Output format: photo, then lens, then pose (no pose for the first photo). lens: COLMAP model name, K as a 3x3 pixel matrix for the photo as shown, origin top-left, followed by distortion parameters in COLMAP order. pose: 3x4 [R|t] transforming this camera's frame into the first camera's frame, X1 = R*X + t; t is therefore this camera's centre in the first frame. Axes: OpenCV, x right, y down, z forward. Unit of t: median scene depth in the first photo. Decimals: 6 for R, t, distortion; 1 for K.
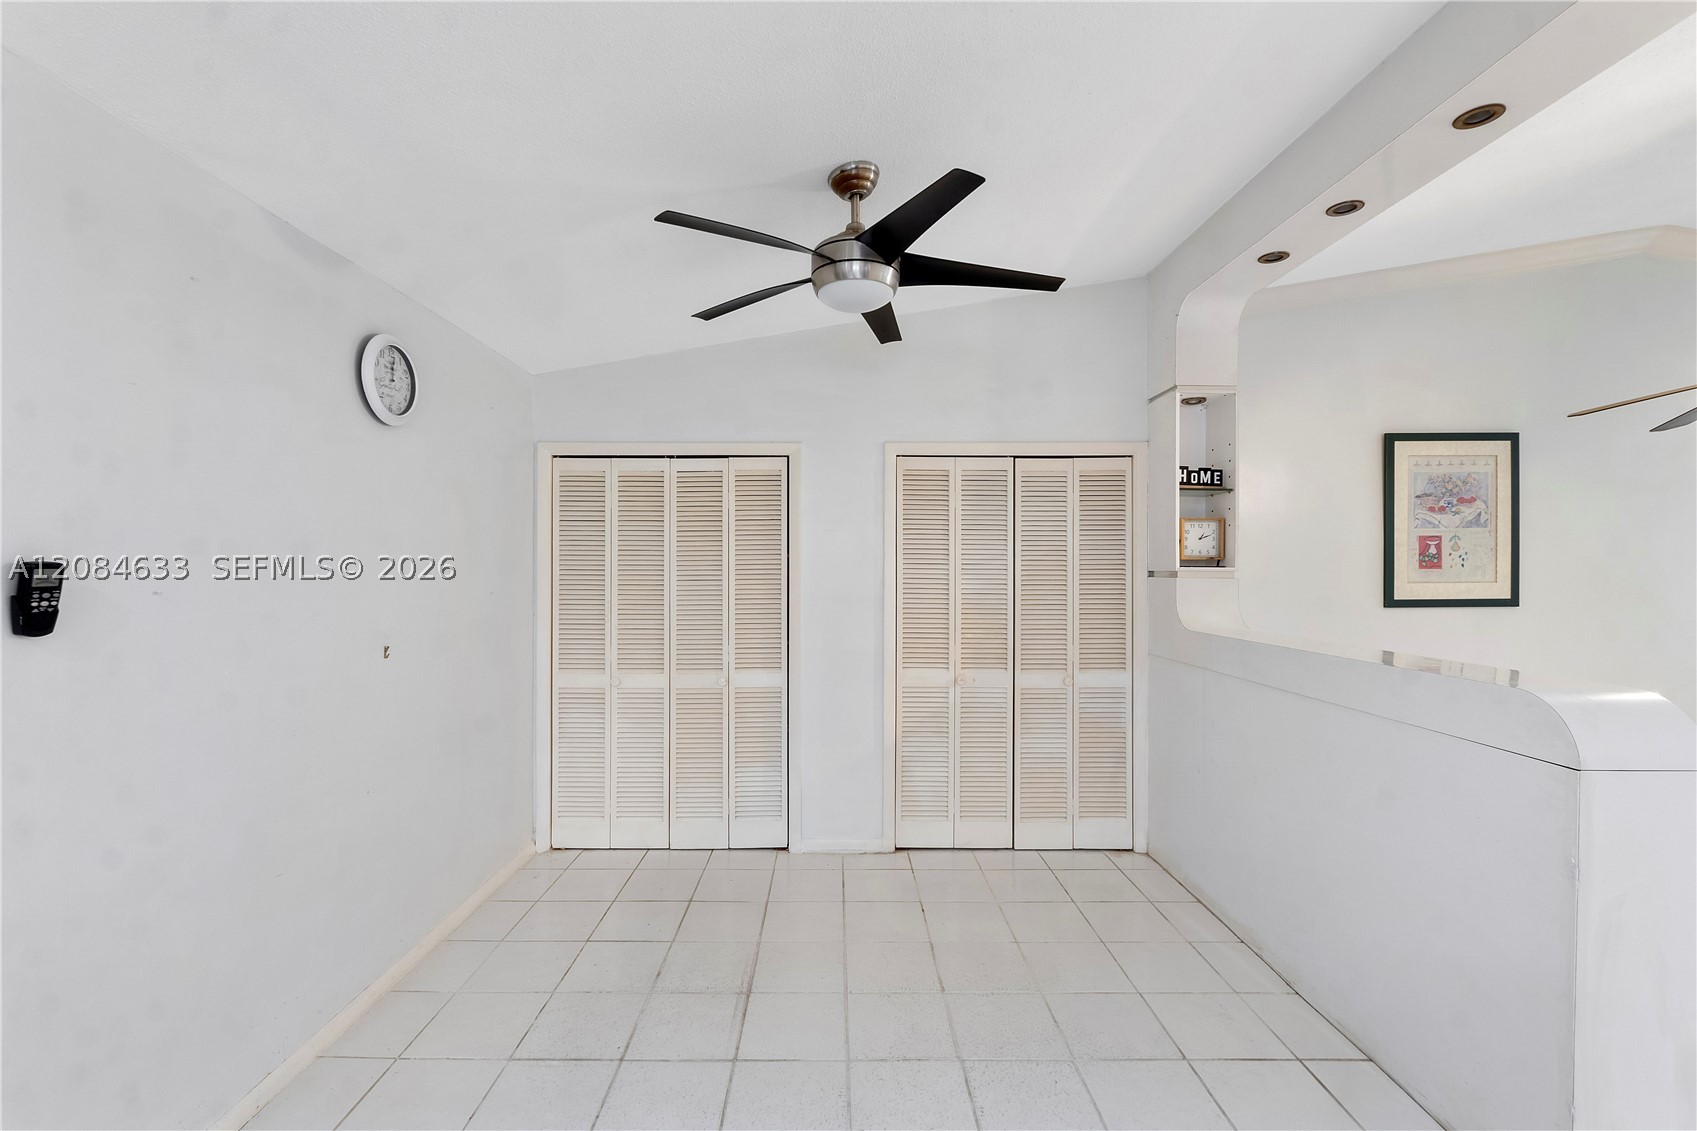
lens RADIAL K [[726.4, 0, 842.7], [0, 726.4, 565.8], [0, 0, 1]] dist [-0.009881, 0.000322]
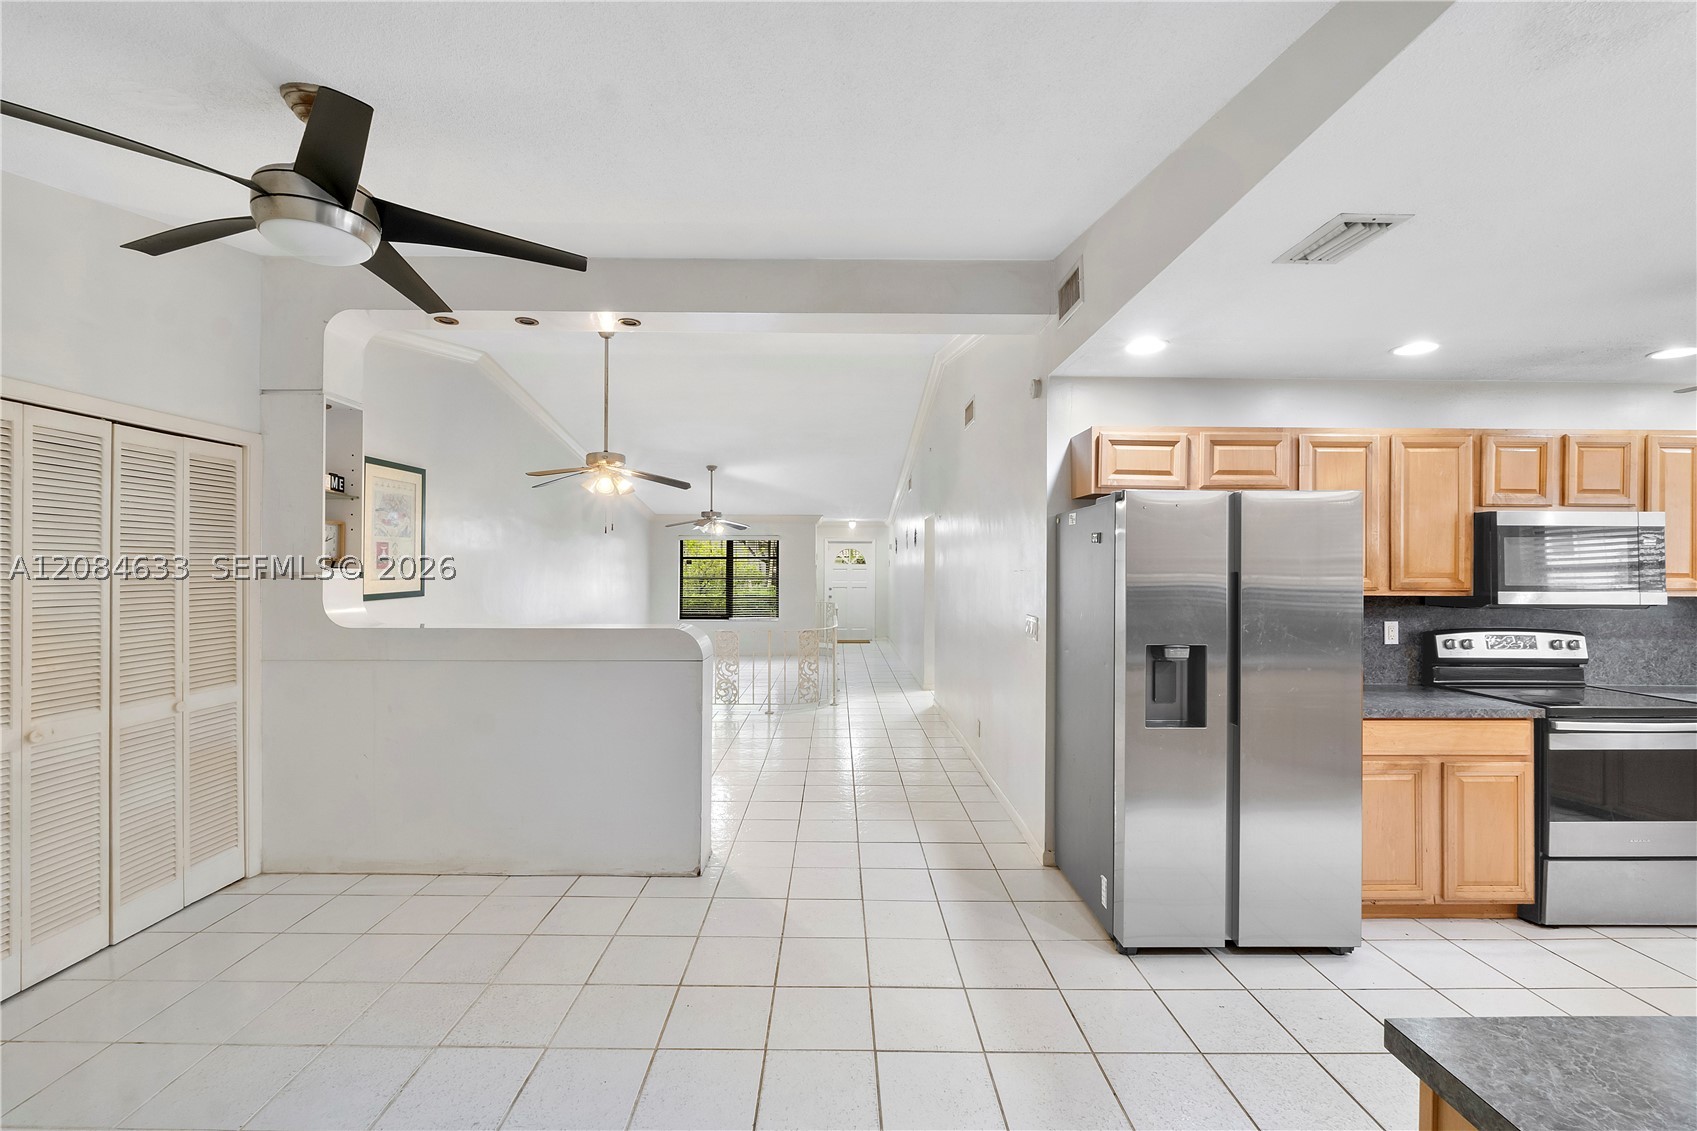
lens RADIAL K [[672.1, 0, 864.7], [0, 672.1, 567.4], [0, 0, 1]] dist [-0.012295, 0.000395]
pose [[-0.009914, -0.001290, 0.999950, -0.448134], [-0.002521, 0.999996, 0.001265, -0.002394], [-0.999948, -0.002509, -0.009918, 0.228072]]
